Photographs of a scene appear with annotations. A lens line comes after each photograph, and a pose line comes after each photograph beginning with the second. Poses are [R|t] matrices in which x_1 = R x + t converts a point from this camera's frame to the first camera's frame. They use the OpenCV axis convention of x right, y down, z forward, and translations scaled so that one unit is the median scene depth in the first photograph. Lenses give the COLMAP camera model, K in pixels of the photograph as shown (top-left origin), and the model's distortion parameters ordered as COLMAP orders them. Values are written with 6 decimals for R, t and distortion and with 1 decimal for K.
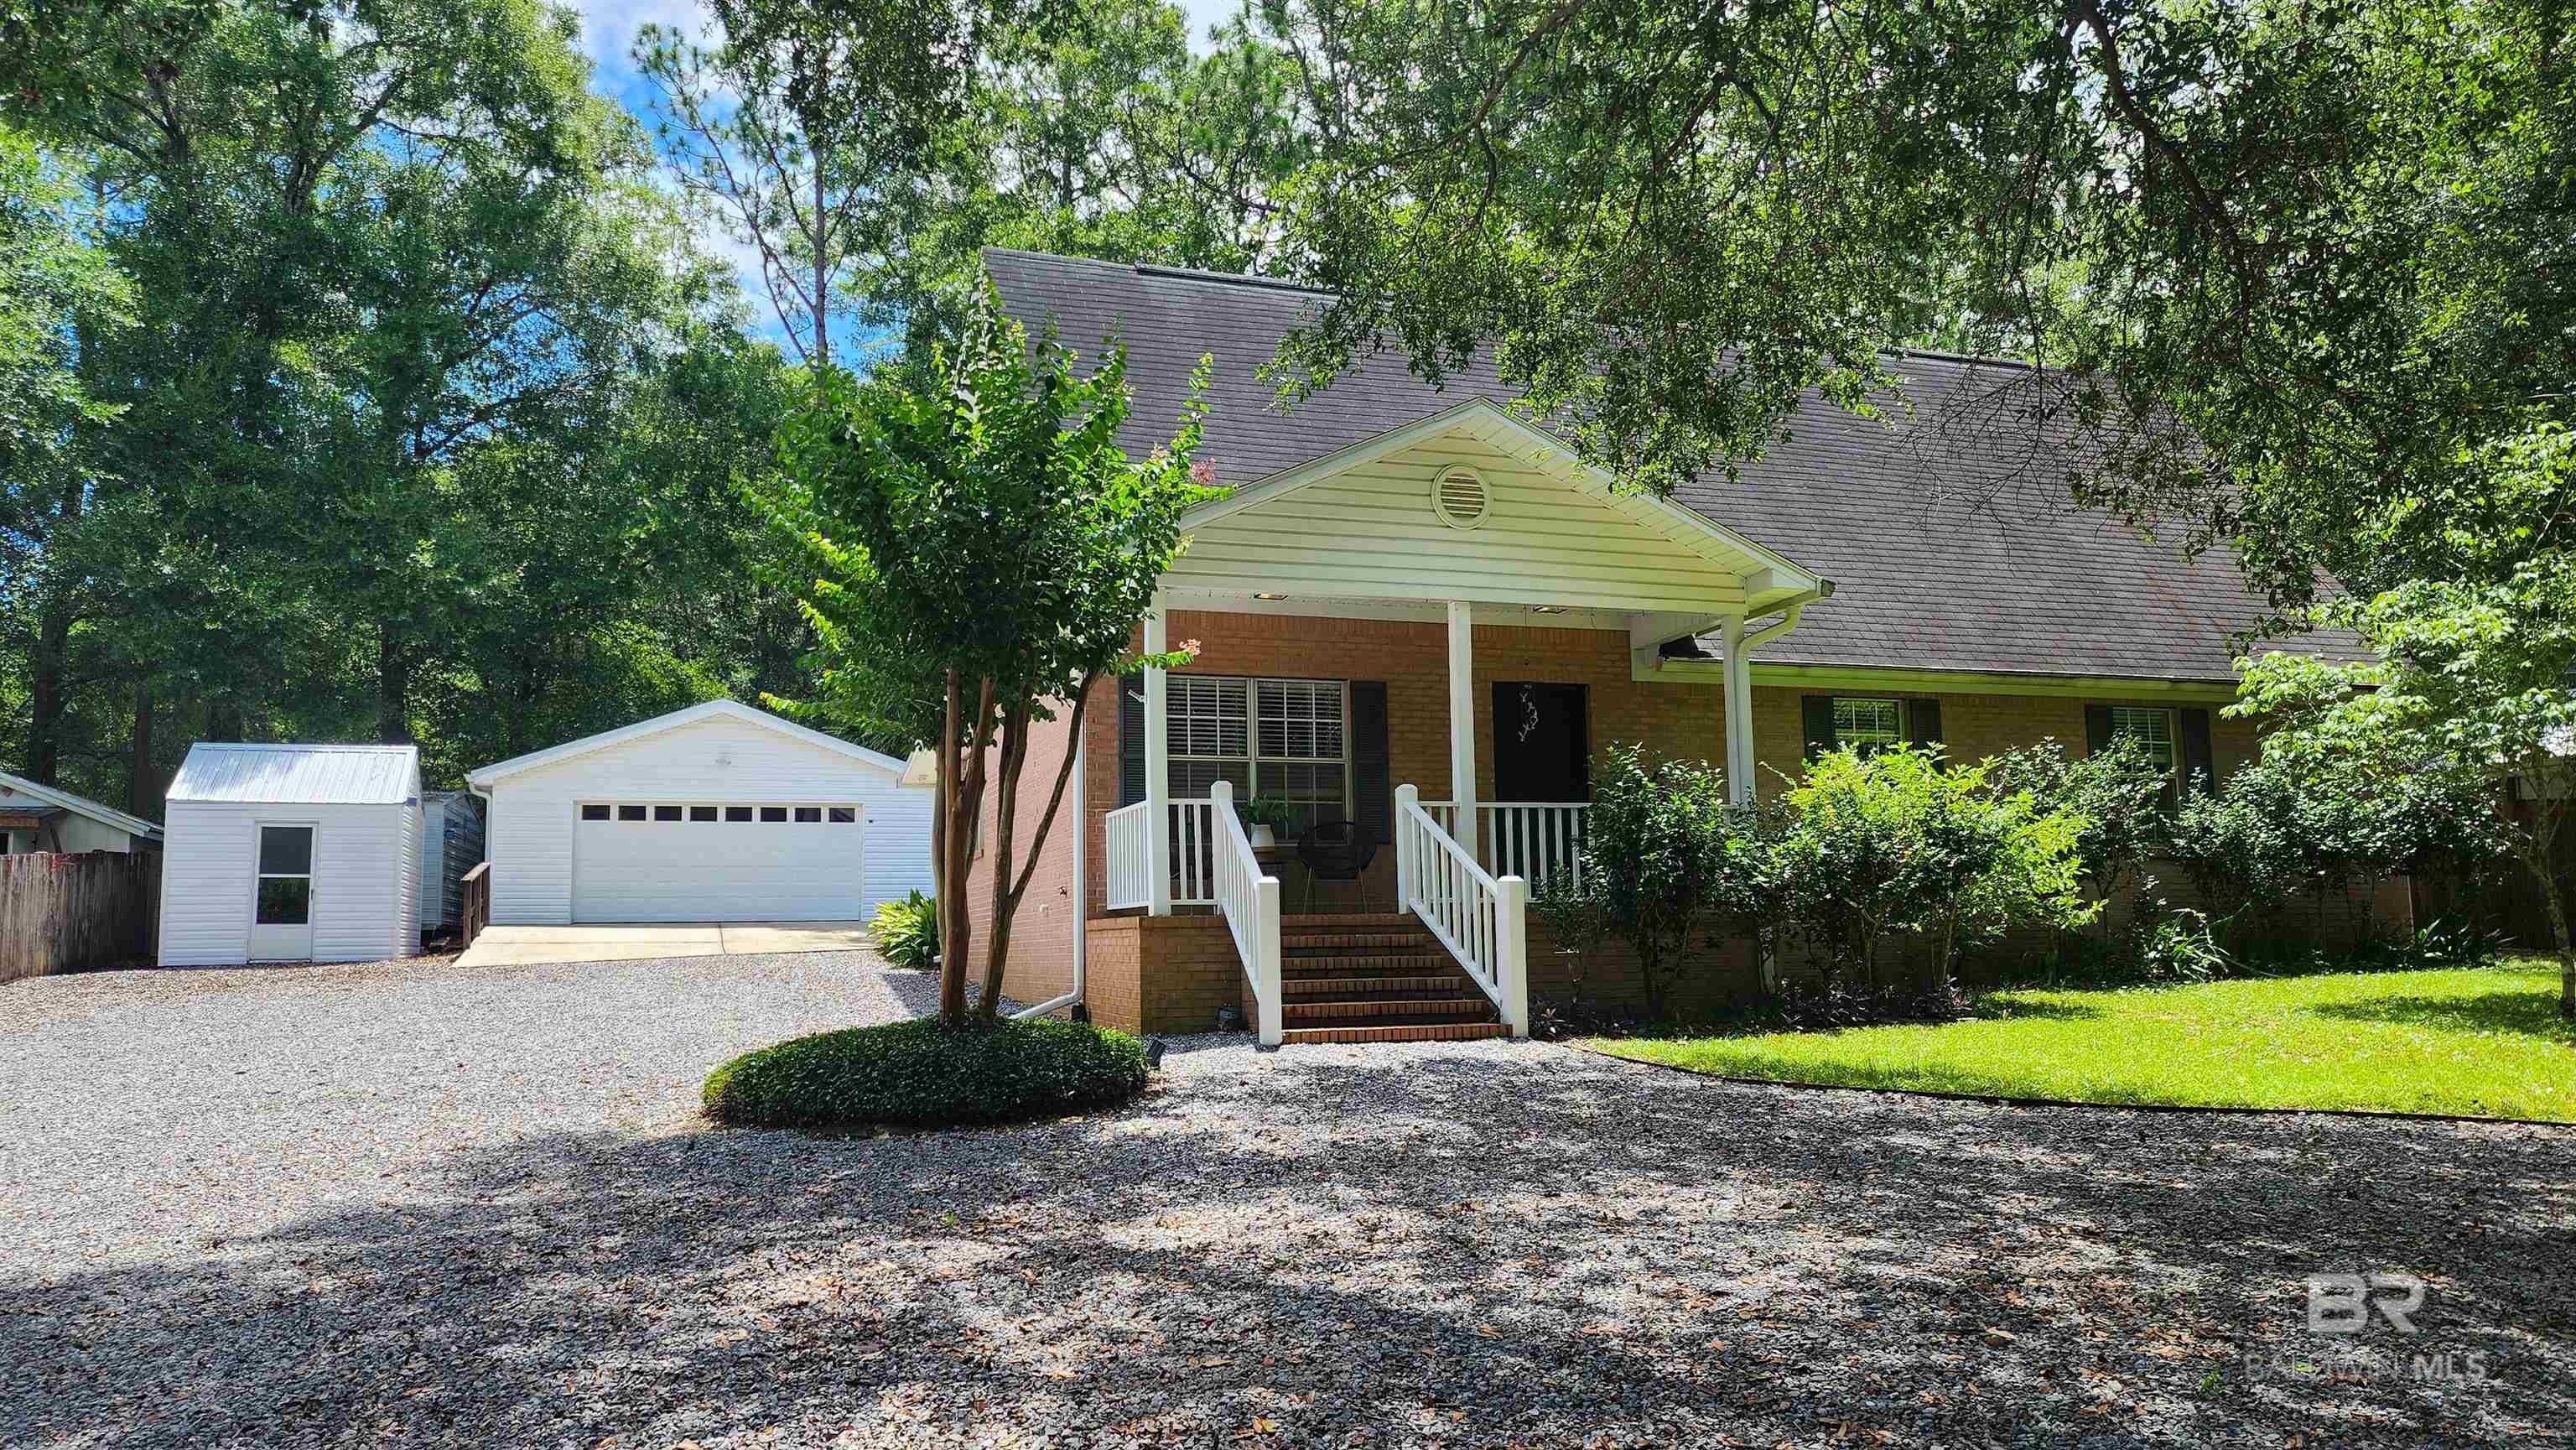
lens RADIAL K [[1752.8, 0, 1253.9], [0, 1752.8, 771.5], [0, 0, 1]] dist [0.021737, -0.001339]
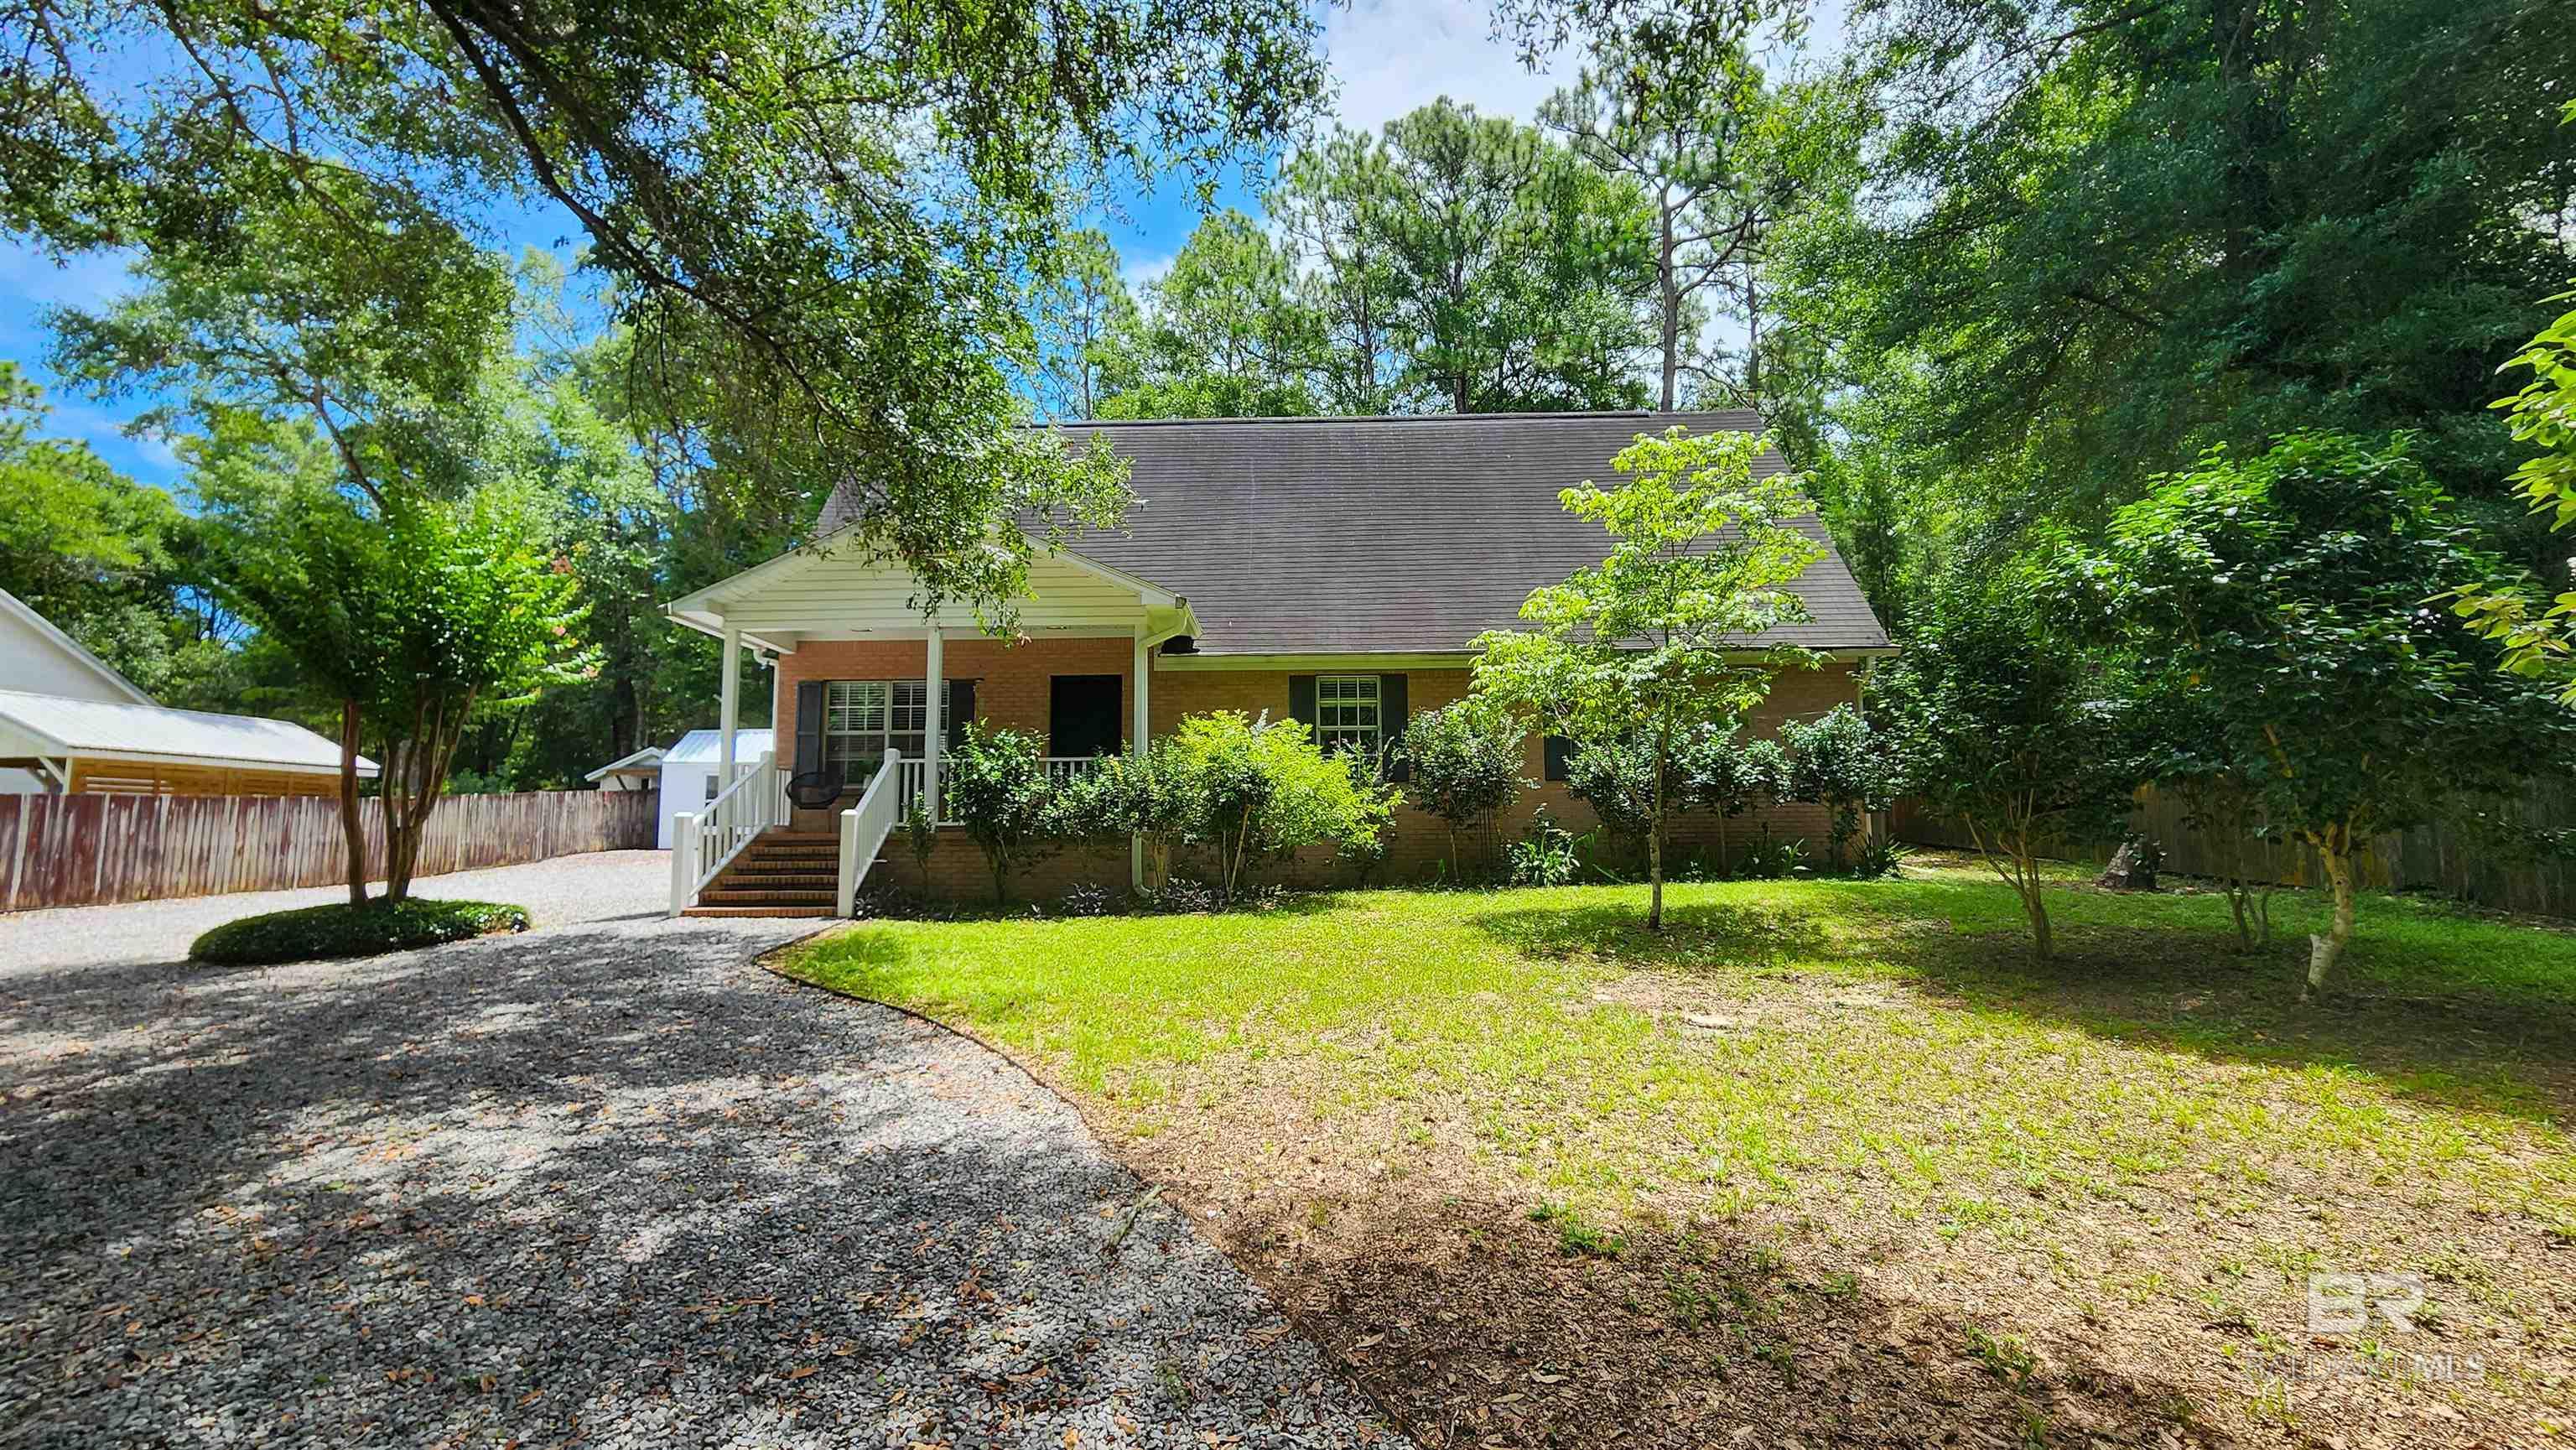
lens RADIAL K [[1095.7, 0, 1288.0], [0, 1095.7, 725.0], [0, 0, 1]] dist [0.008134, -0.000040]
pose [[0.938983, -0.026794, -0.342918, 1.125521], [0.026624, 0.999632, -0.005205, 0.001751], [0.342931, -0.004242, 0.939351, 0.333303]]
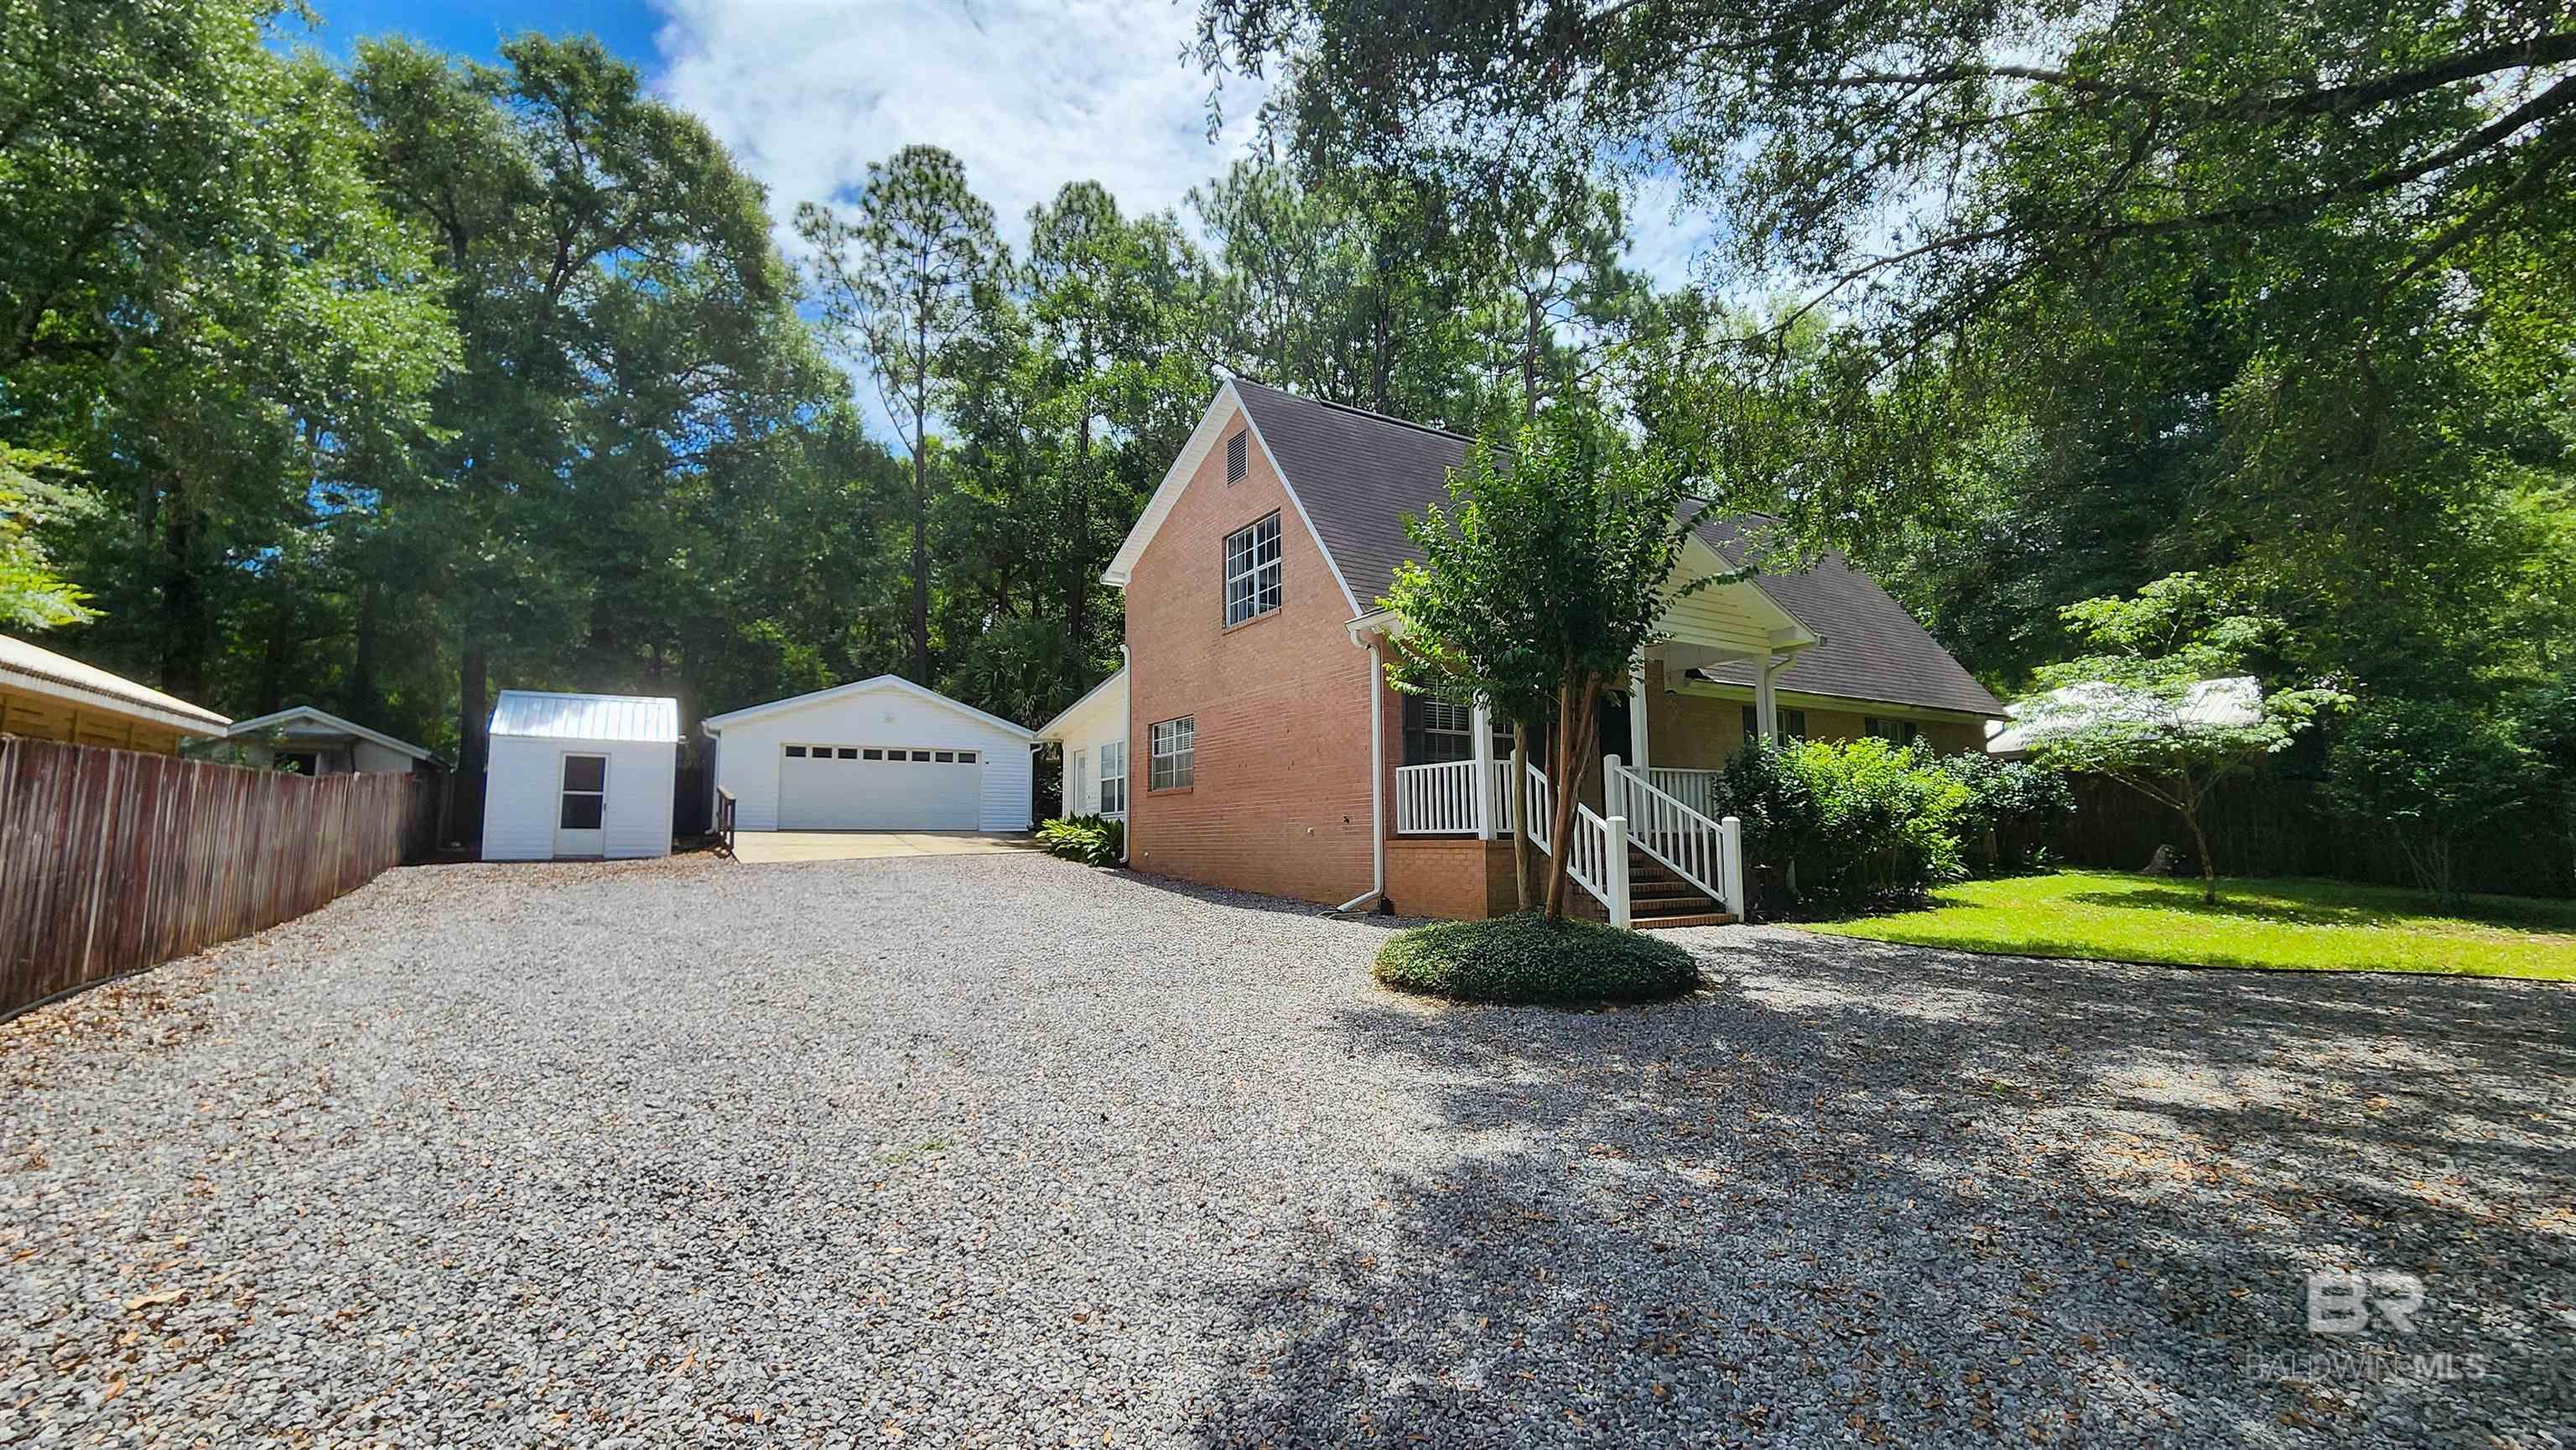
lens RADIAL K [[1077.9, 0, 1280.9], [0, 1077.9, 725.1], [0, 0, 1]] dist [0.000177, 0.000166]
pose [[0.972076, 0.036503, 0.231808, -0.622220], [-0.033846, 0.999308, -0.015431, 0.007686], [-0.232211, 0.007154, 0.972639, 0.230760]]
